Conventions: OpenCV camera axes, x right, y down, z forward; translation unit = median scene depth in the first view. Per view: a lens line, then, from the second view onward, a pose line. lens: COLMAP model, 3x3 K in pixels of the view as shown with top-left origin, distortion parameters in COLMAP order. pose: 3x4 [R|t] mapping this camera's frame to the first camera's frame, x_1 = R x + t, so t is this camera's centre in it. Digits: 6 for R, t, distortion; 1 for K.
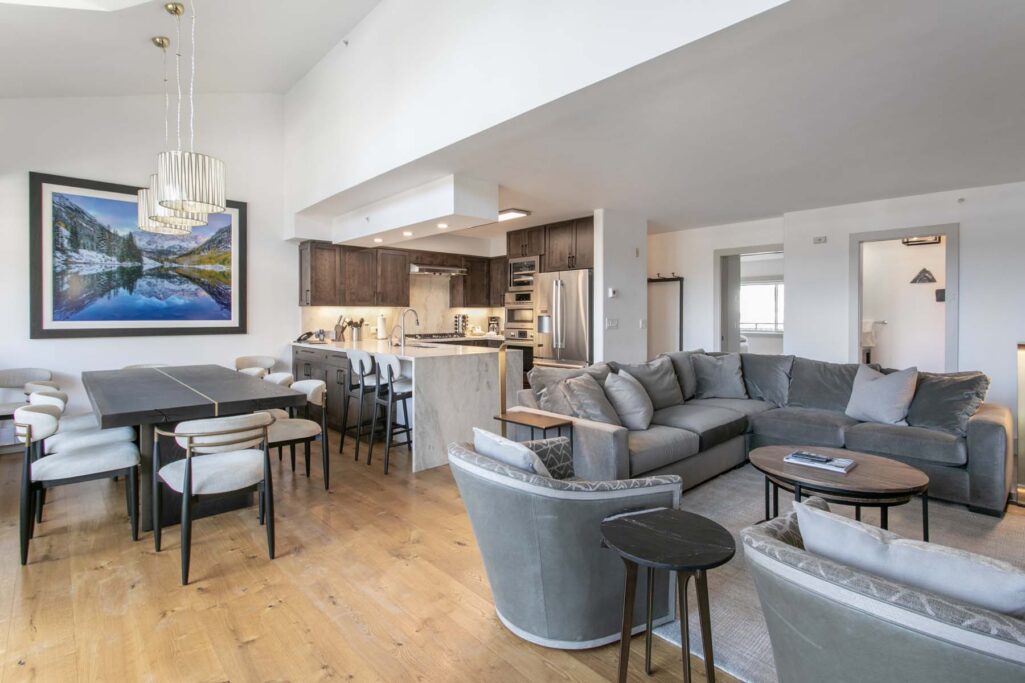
lens RADIAL K [[502.3, 0, 501.1], [0, 502.3, 319.2], [0, 0, 1]] dist [0.020145, 0.000344]
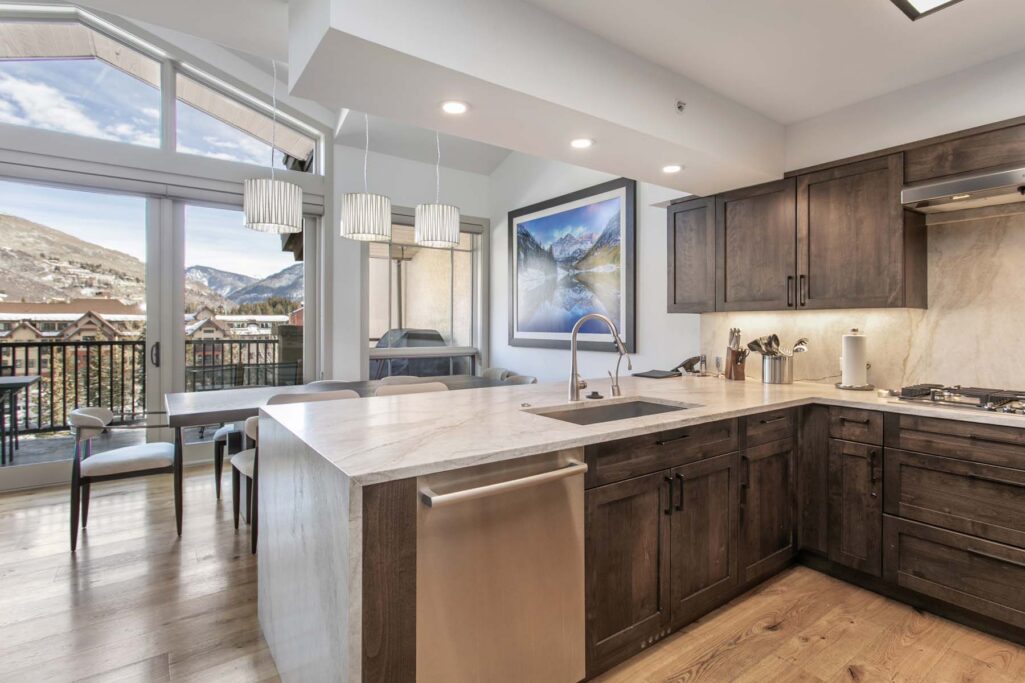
lens RADIAL K [[504.6, 0, 520.4], [0, 504.6, 323.5], [0, 0, 1]] dist [0.000438, 0.000437]
pose [[-0.105983, -0.002519, -0.994365, 0.240796], [-0.011599, 0.999932, -0.001297, -0.011708], [0.994300, 0.011396, -0.106005, 0.929781]]
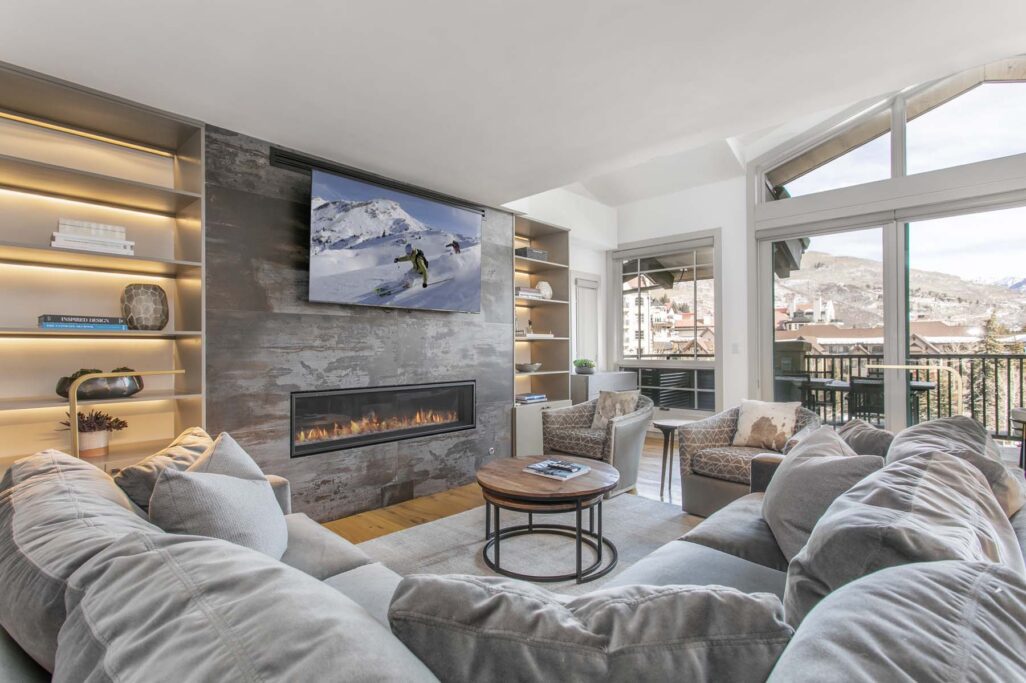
lens RADIAL K [[500.5, 0, 501.3], [0, 500.5, 343.7], [0, 0, 1]] dist [0.001961, 0.000480]
pose [[-0.997021, 0.003644, -0.077044, 0.391136], [0.003745, 0.999992, -0.001166, 0.007973], [0.077039, -0.001451, -0.997027, 0.944188]]
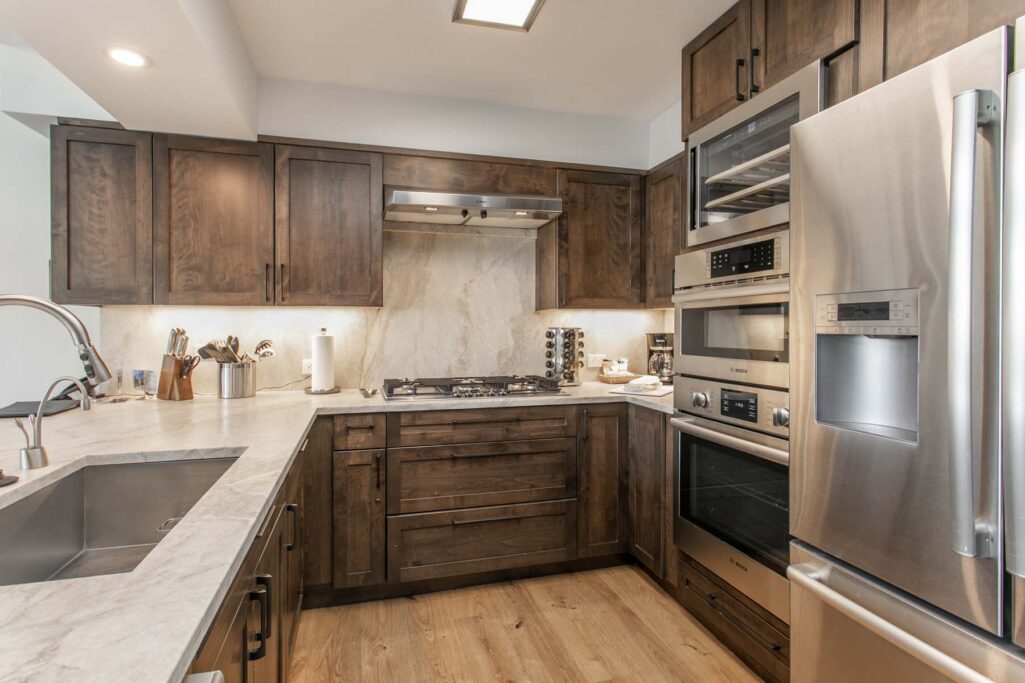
lens RADIAL K [[496.9, 0, 477.5], [0, 496.9, 329.6], [0, 0, 1]] dist [-0.000742, 0.000623]
pose [[0.884607, 0.001357, -0.466336, 0.052103], [-0.004119, 0.999979, -0.004905, -0.008007], [0.466320, 0.006260, 0.884594, 0.866422]]
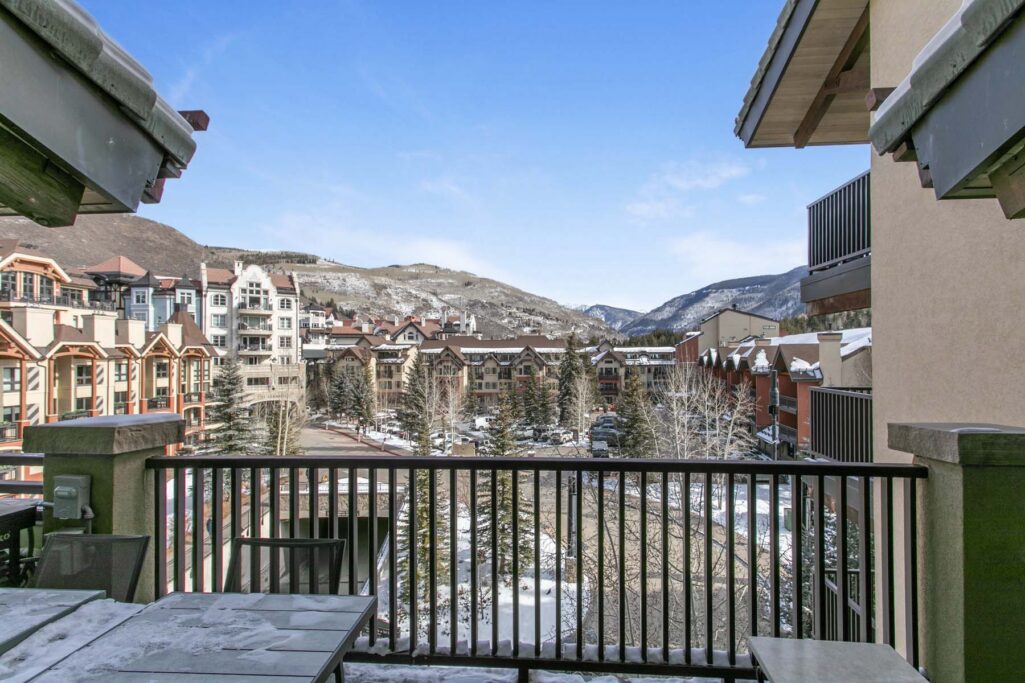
lens RADIAL K [[490.2, 0, 533.2], [0, 490.2, 346.4], [0, 0, 1]] dist [-0.000358, 0.000399]
pose [[-0.719963, -0.009187, -0.693952, -0.391397], [-0.005561, 0.999957, -0.007469, -0.059557], [0.693990, -0.001519, -0.719983, 0.303512]]
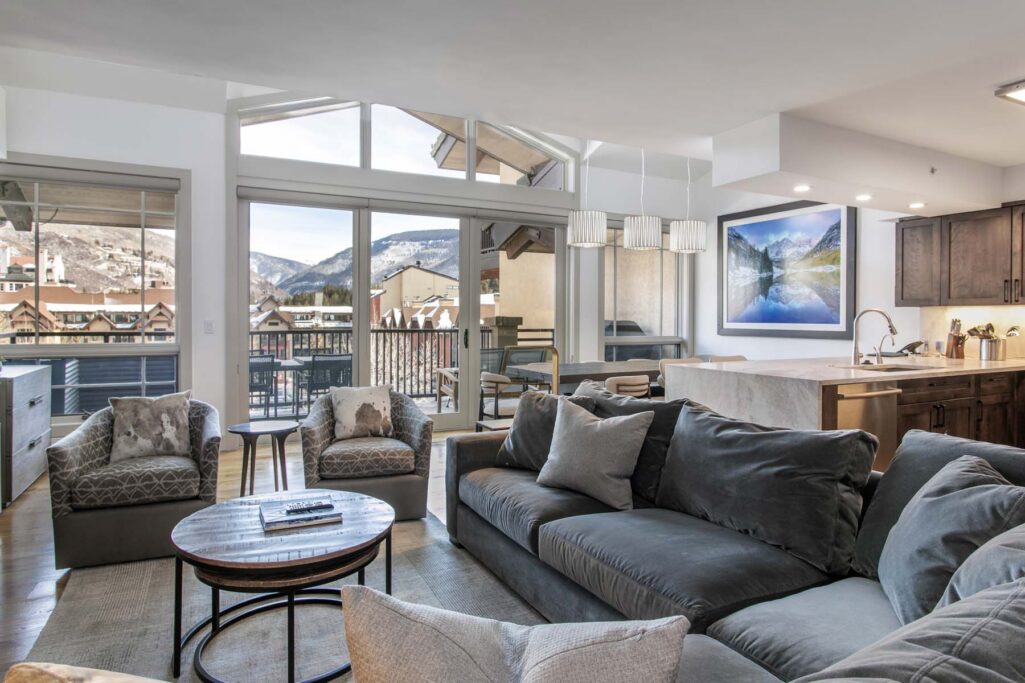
lens RADIAL K [[608.6, 0, 524.0], [0, 608.6, 322.8], [0, 0, 1]] dist [-0.000731, 0.000272]
pose [[-0.235803, 0.008633, -0.971763, 0.666384], [-0.012944, 0.999844, 0.012024, -0.006407], [0.971715, 0.015413, -0.235654, 0.704167]]
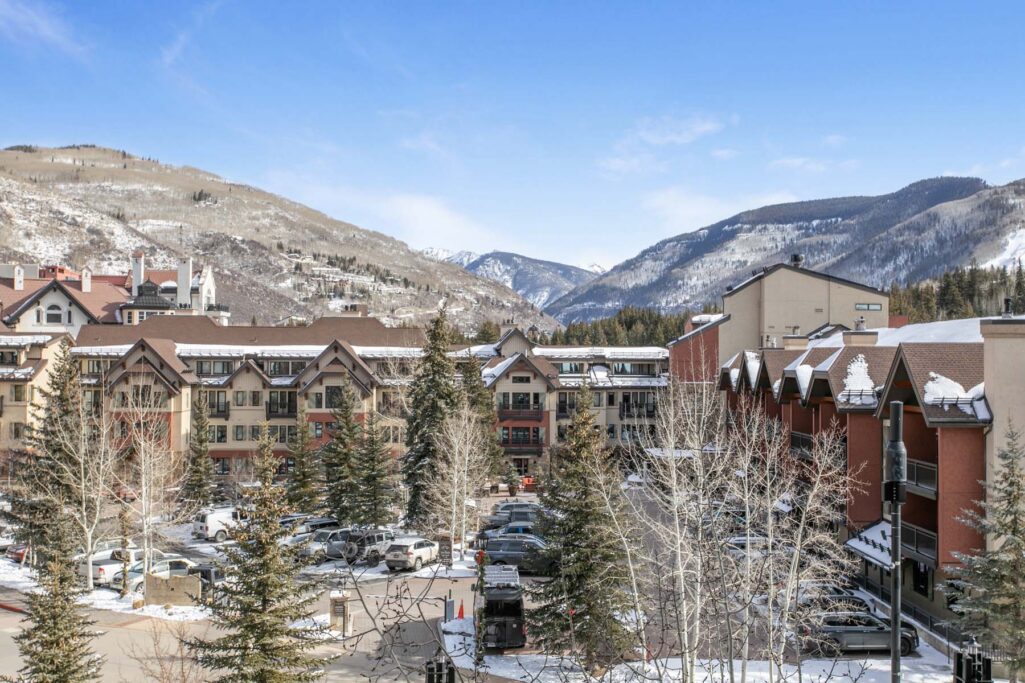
lens RADIAL K [[1092.5, 0, 486.4], [0, 1092.5, 342.4], [0, 0, 1]] dist [0.005335, -0.000848]
pose [[-0.629418, -0.017898, -0.776860, -0.685256], [-0.015894, 0.999822, -0.010157, -0.052640], [0.776904, 0.005955, -0.629591, 0.042710]]
